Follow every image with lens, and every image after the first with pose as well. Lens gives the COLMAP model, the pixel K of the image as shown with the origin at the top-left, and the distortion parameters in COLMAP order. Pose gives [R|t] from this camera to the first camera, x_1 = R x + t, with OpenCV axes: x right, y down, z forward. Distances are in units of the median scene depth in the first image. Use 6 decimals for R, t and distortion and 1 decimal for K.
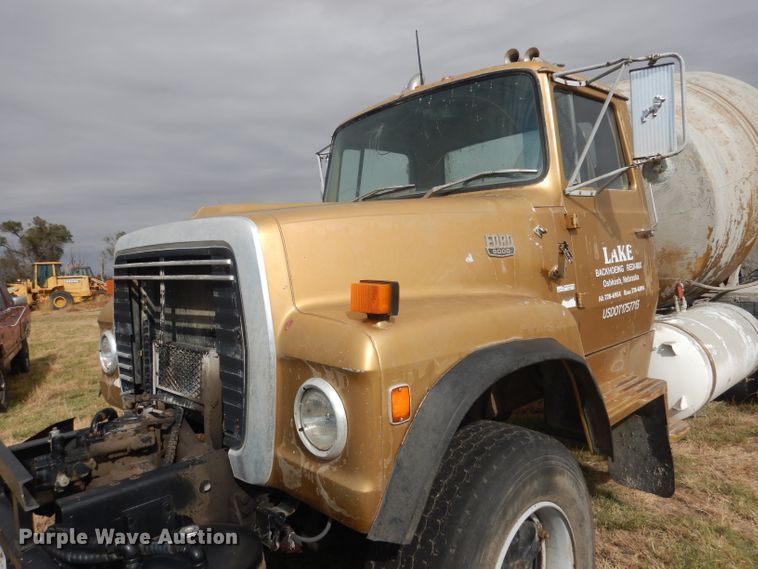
lens RADIAL K [[543.2, 0, 378.0], [0, 543.2, 276.5], [0, 0, 1]] dist [0.020650, -0.013369]
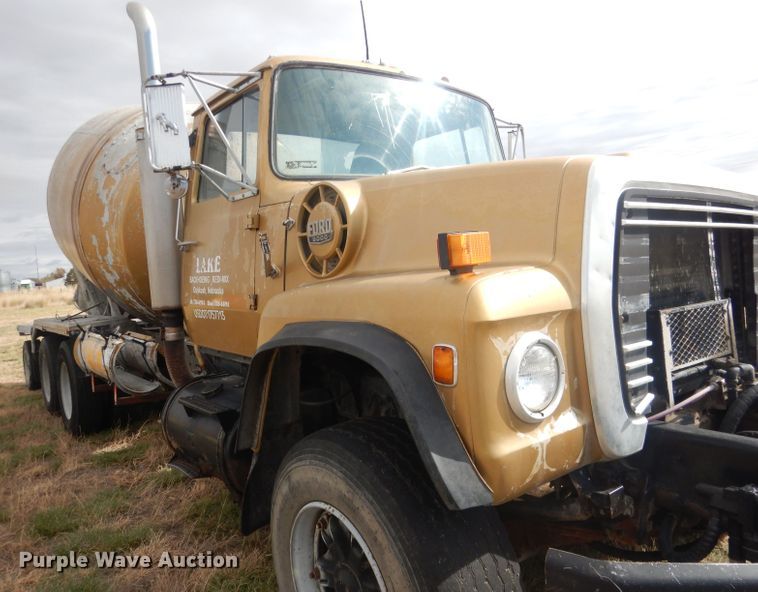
lens RADIAL K [[564.0, 0, 354.4], [0, 564.0, 297.3], [0, 0, 1]] dist [0.015571, -0.003179]
pose [[0.113567, -0.012734, 0.993449, -1.337417], [0.069306, 0.997584, 0.004864, 0.072118], [-0.991110, 0.068300, 0.114175, 1.444971]]
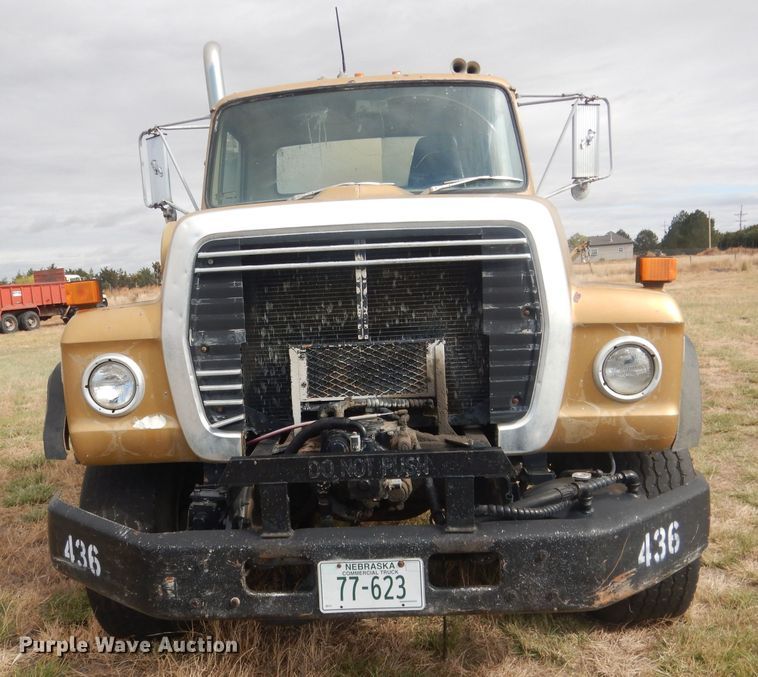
lens RADIAL K [[740.7, 0, 339.0], [0, 740.7, 347.5], [0, 0, 1]] dist [0.004795, 0.000000]
pose [[0.737096, -0.055166, 0.673532, -1.202394], [0.037792, 0.998468, 0.040421, 0.085910], [-0.674730, -0.004340, 0.738052, 0.150678]]
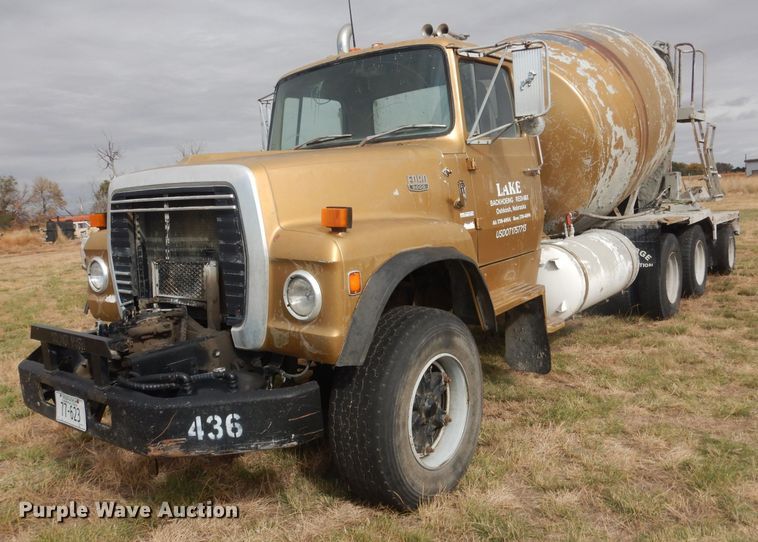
lens RADIAL K [[611.0, 0, 374.4], [0, 611.0, 248.4], [0, 0, 1]] dist [0.016861, 0.000637]
pose [[0.991369, -0.021107, 0.129393, -0.088983], [0.014369, 0.998503, 0.052784, 0.025132], [-0.130314, -0.050470, 0.990187, -0.531819]]
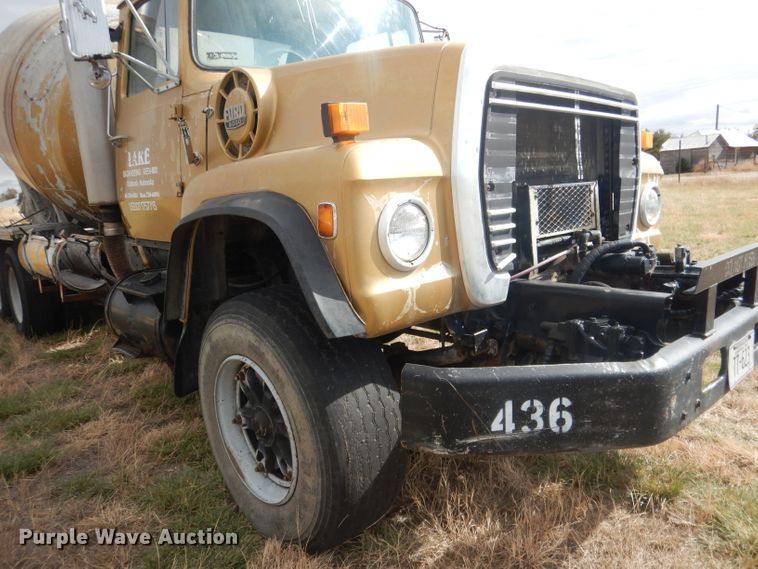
lens RADIAL K [[543.2, 0, 368.7], [0, 543.2, 285.8], [0, 0, 1]] dist [0.020650, -0.013369]
pose [[0.022004, -0.133585, 0.990793, -1.407678], [0.072475, 0.988639, 0.131685, 0.154689], [-0.997127, 0.068910, 0.031436, 1.349614]]
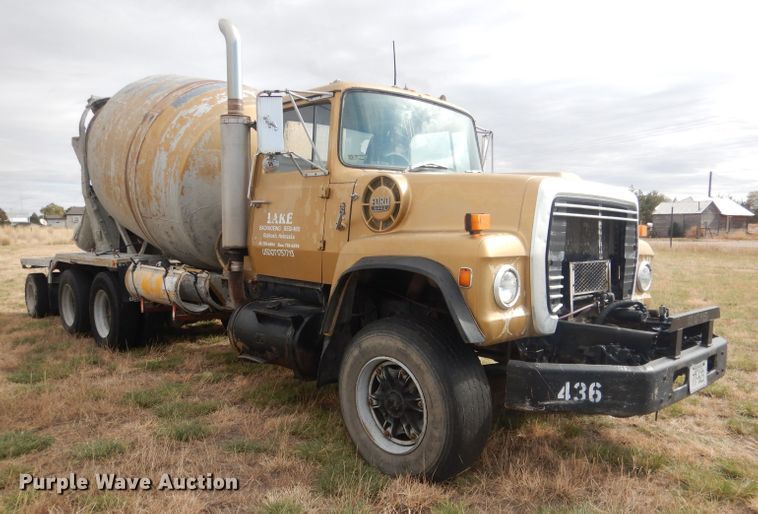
lens RADIAL K [[584.9, 0, 350.8], [0, 584.9, 280.5], [0, 0, 1]] dist [0.014108, 0.000712]
pose [[0.010203, -0.044715, 0.998948, -2.068298], [0.005719, 0.998986, 0.044658, 0.103186], [-0.999932, 0.005258, 0.010449, 1.677792]]
